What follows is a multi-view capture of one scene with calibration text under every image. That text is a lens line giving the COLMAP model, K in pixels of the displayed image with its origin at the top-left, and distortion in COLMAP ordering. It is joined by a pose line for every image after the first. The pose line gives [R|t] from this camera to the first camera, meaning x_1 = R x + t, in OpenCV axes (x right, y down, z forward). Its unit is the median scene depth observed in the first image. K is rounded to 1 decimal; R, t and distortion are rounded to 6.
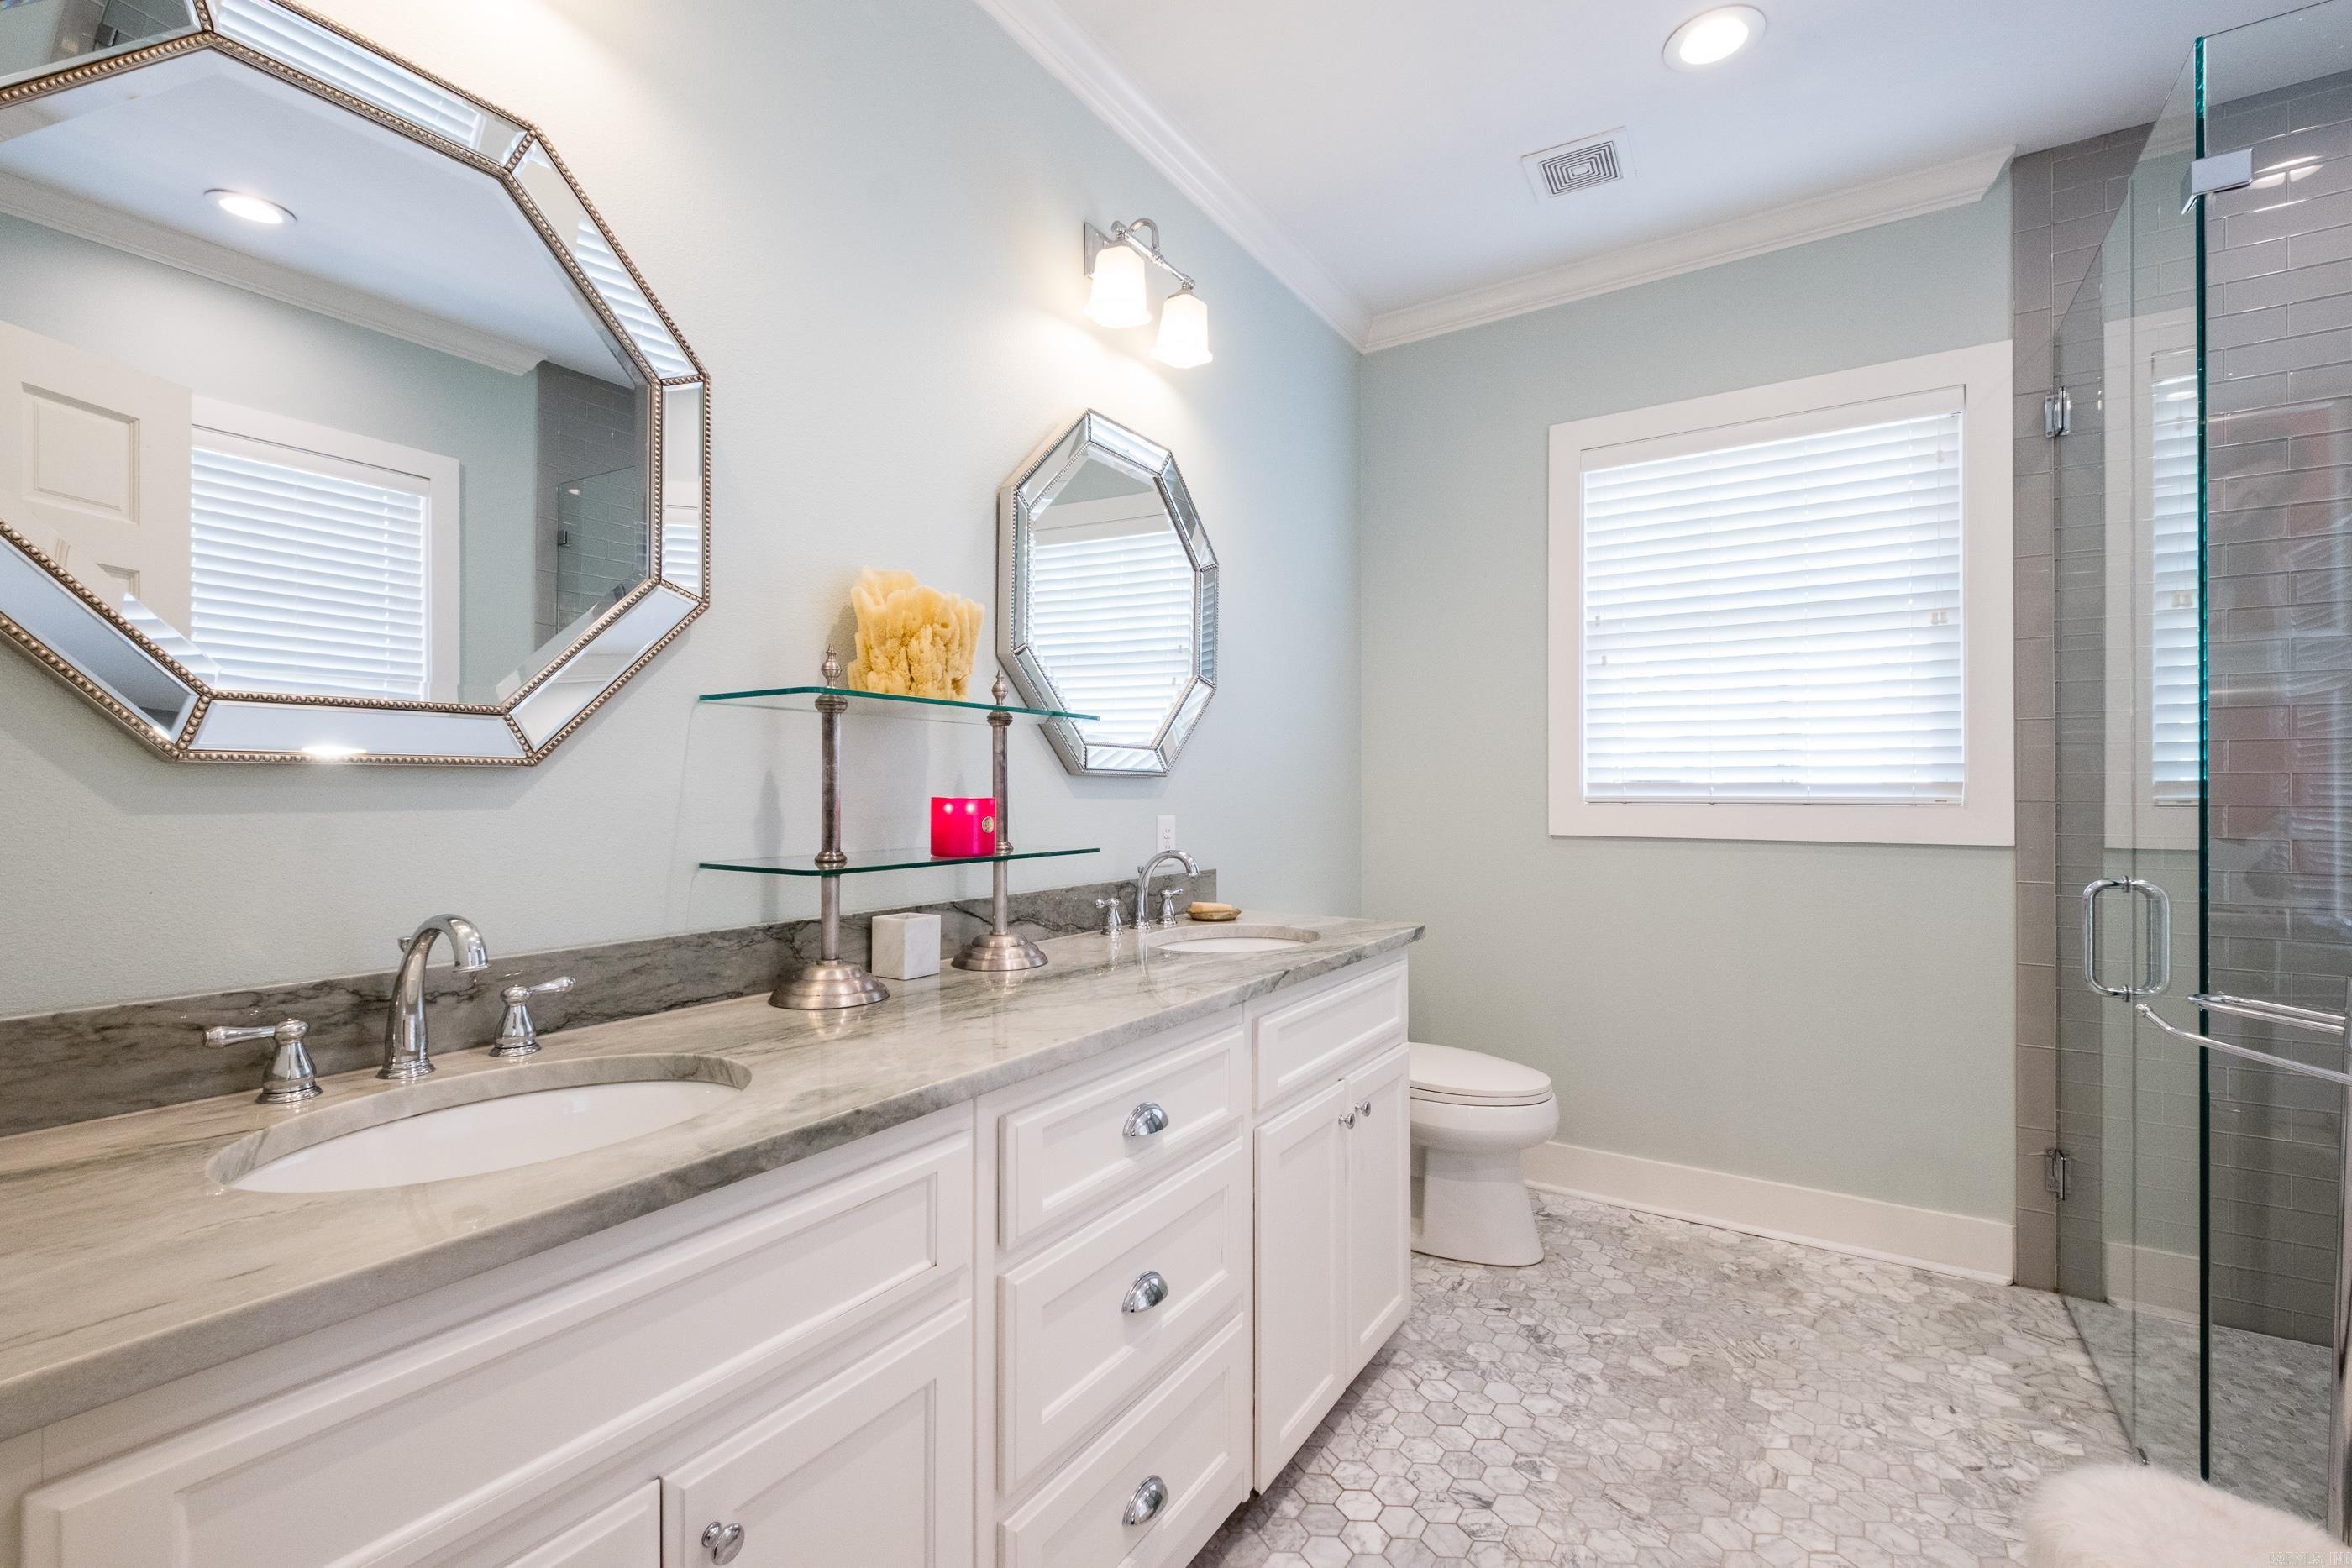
lens RADIAL K [[1034.6, 0, 1194.1], [0, 1034.6, 788.4], [0, 0, 1]] dist [0.012730, -0.005964]
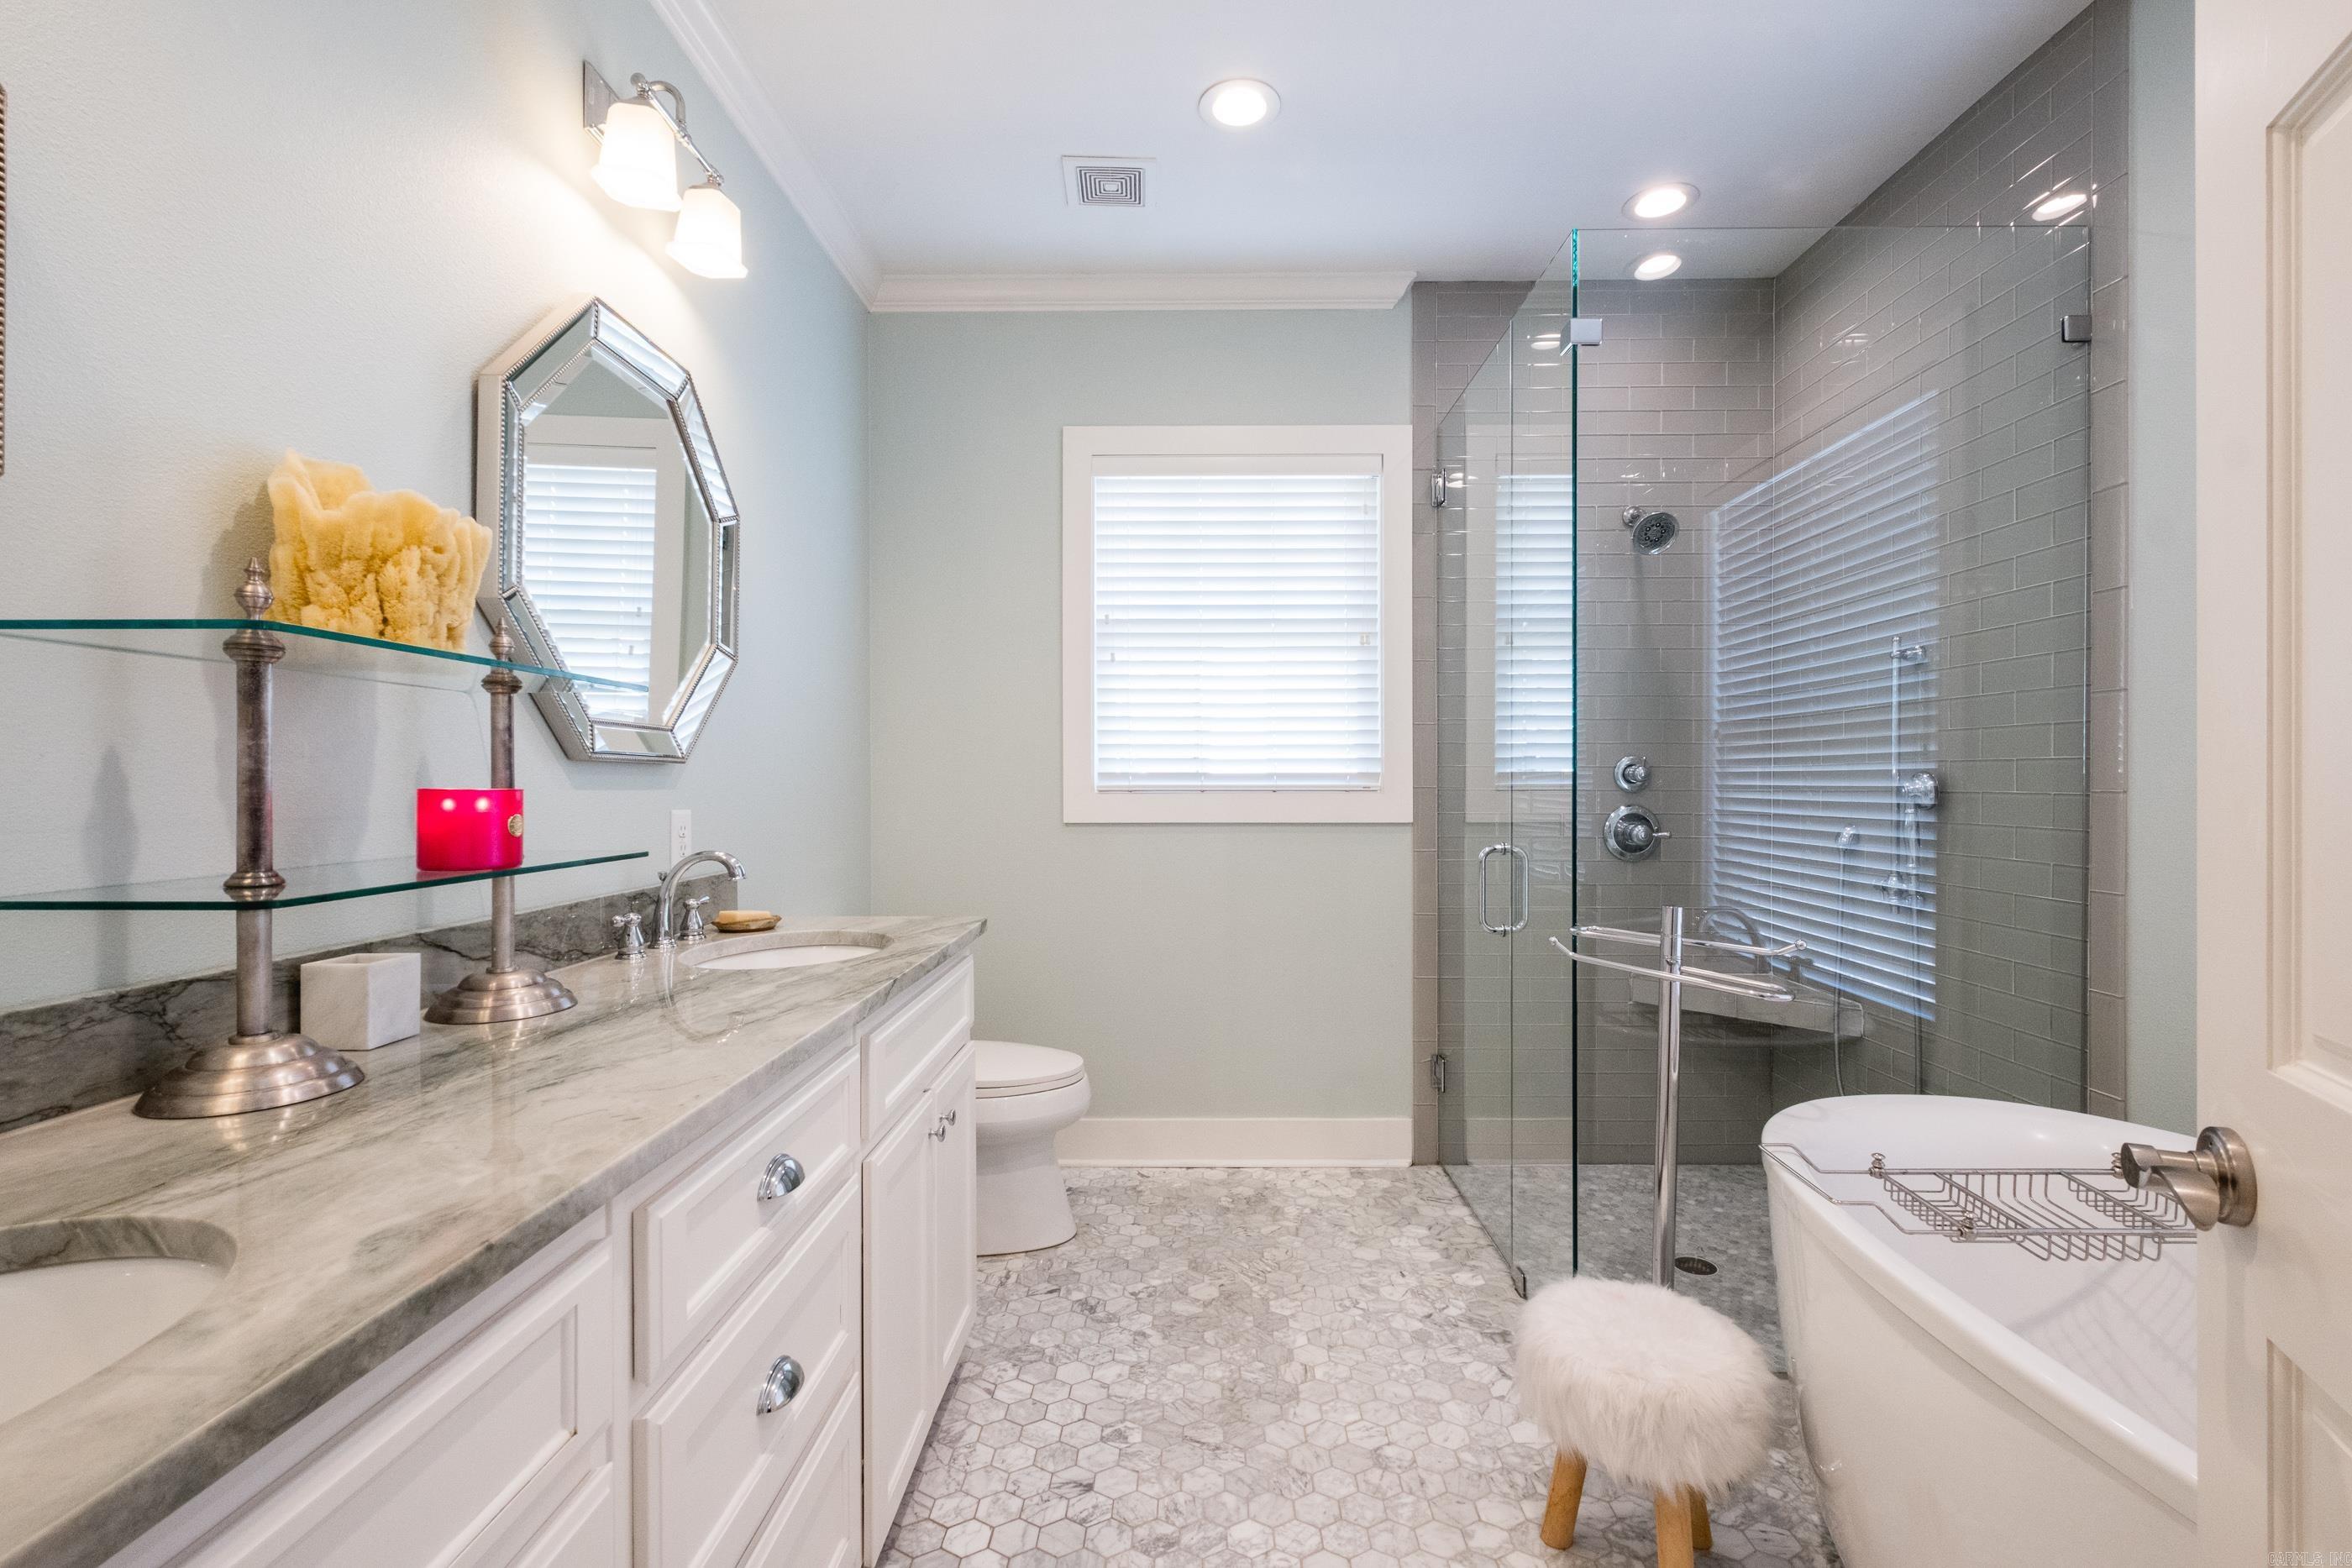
lens RADIAL K [[1034.6, 0, 1190.9], [0, 1034.6, 784.8], [0, 0, 1]] dist [0.012730, -0.005964]
pose [[0.844402, -0.003894, 0.535696, -0.156169], [0.000752, 0.999981, 0.006083, 0.001467], [-0.535710, -0.004734, 0.844389, 0.090287]]
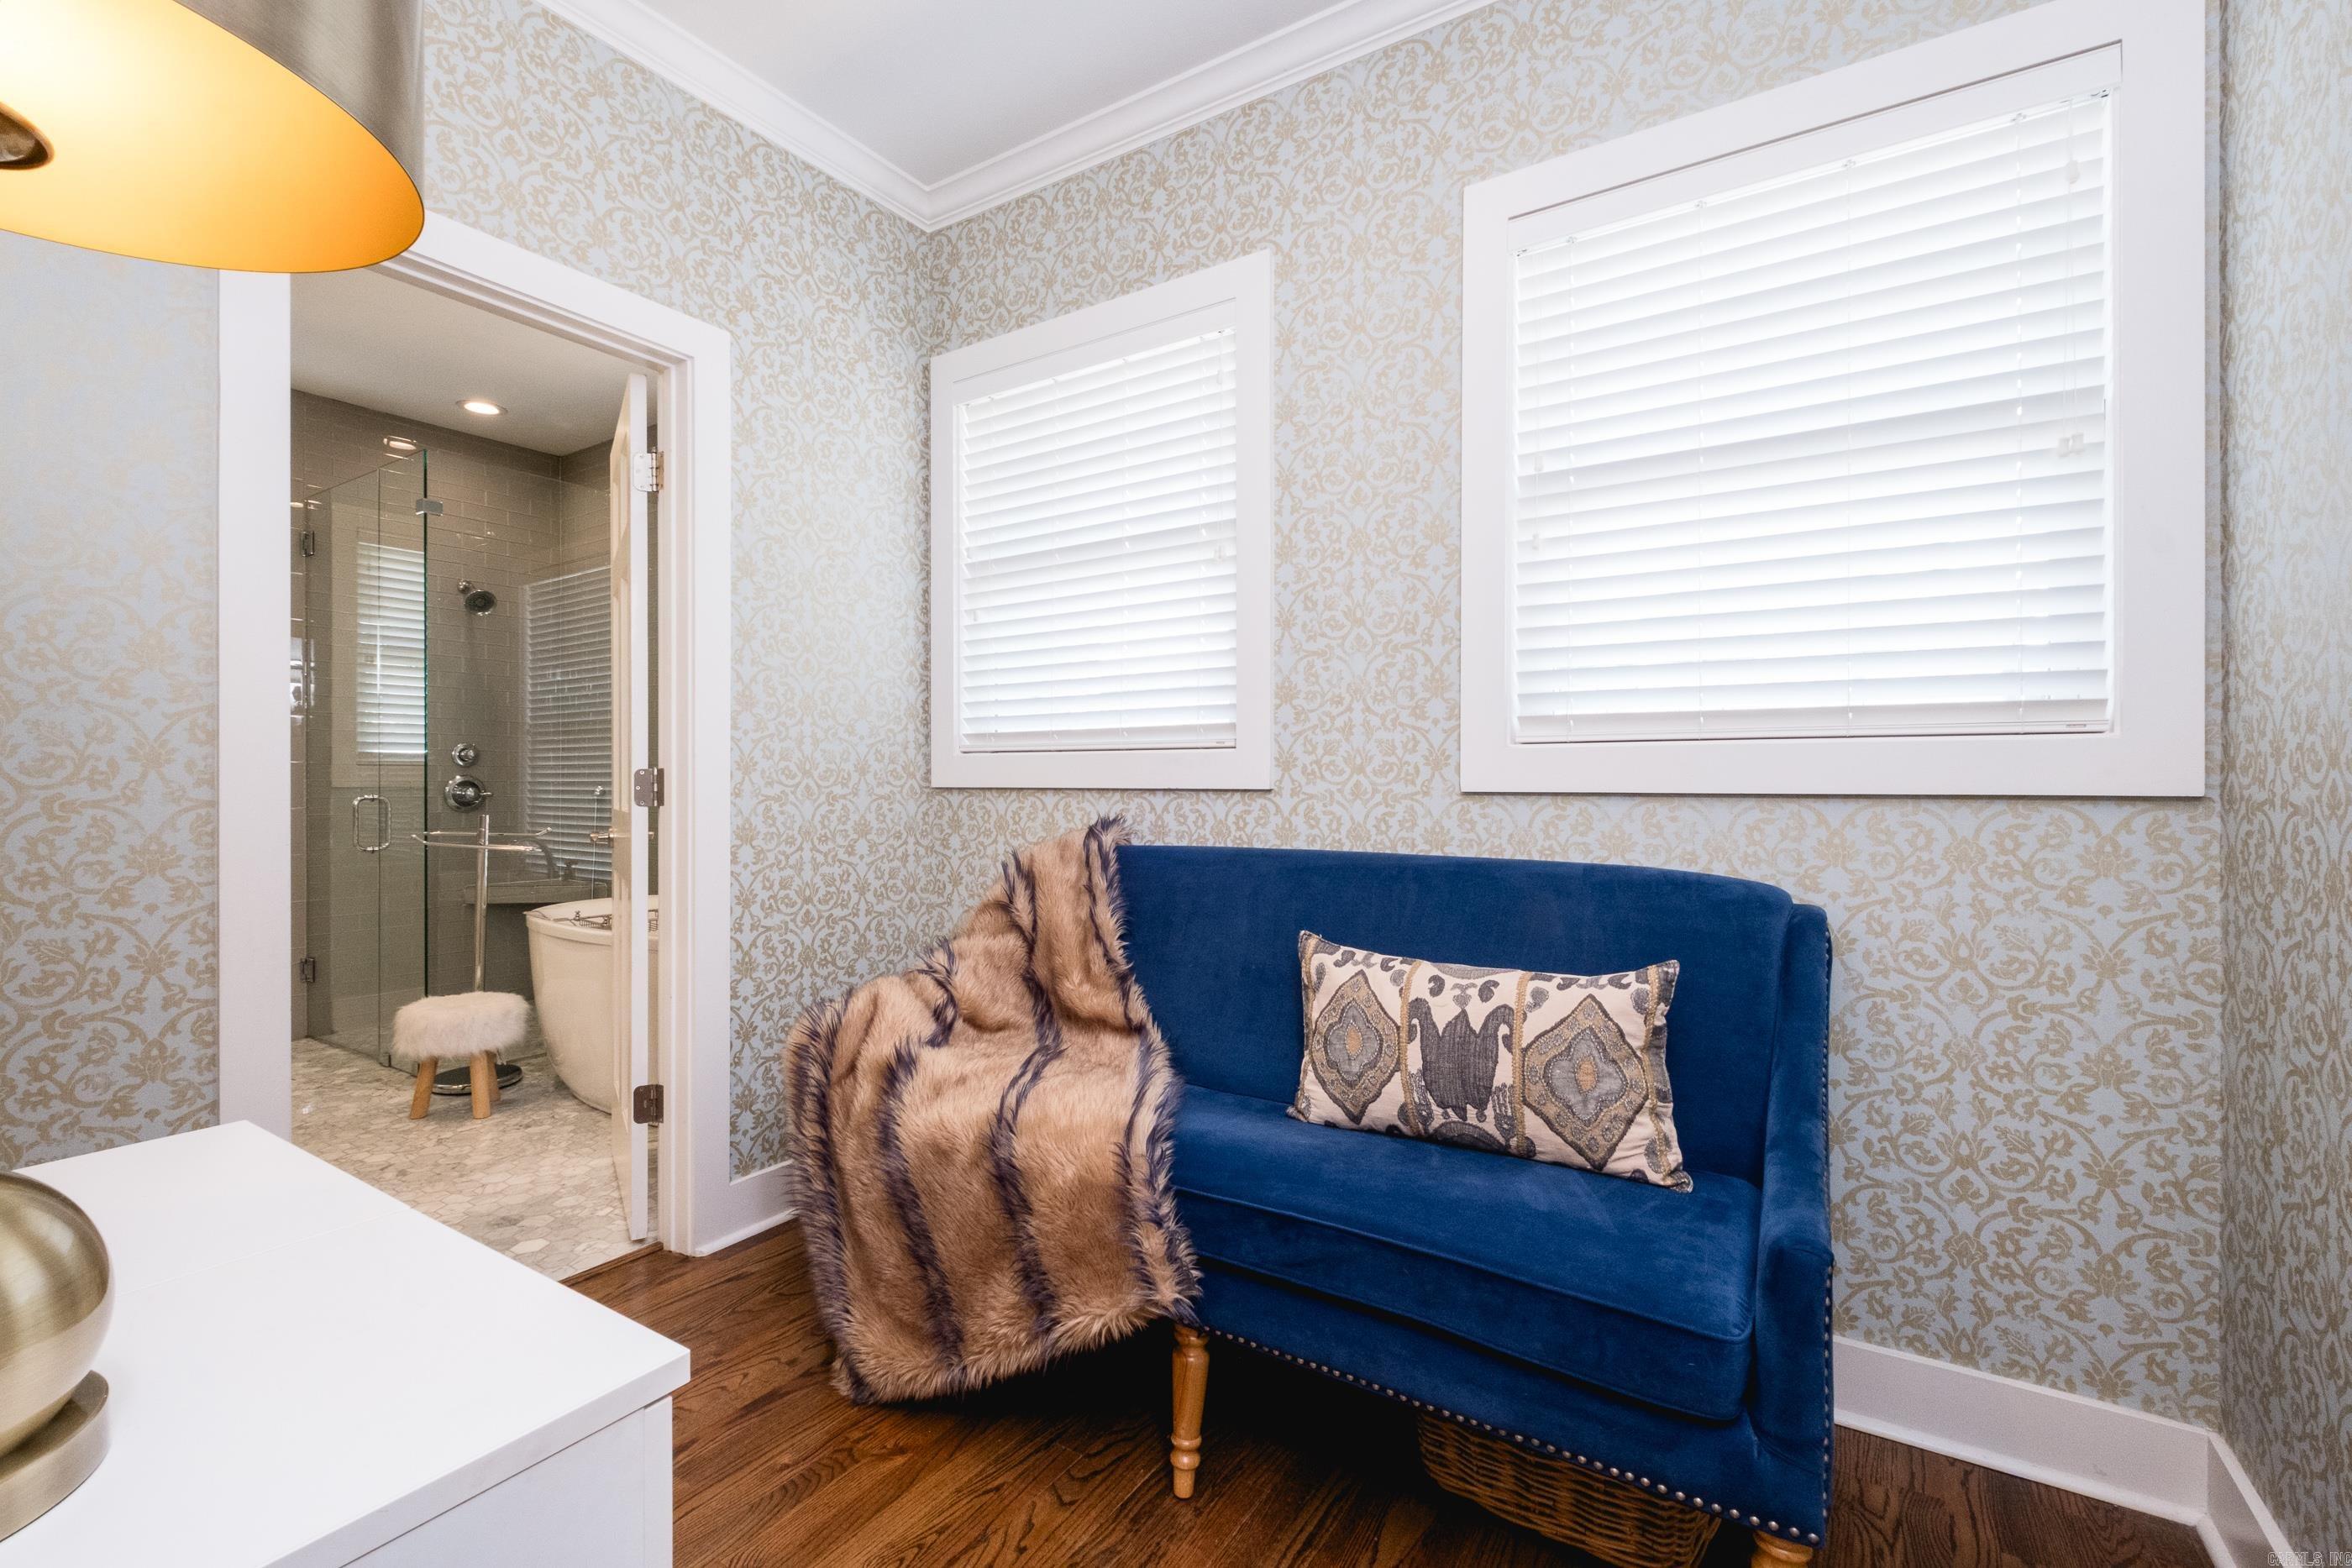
lens RADIAL K [[1034.6, 0, 1155.9], [0, 1034.6, 777.3], [0, 0, 1]] dist [0.012730, -0.005964]
pose [[0.025820, 0.000839, 0.999666, -0.931288], [-0.001177, 0.999999, -0.000809, 0.036604], [-0.999666, -0.001156, 0.025821, -0.468896]]
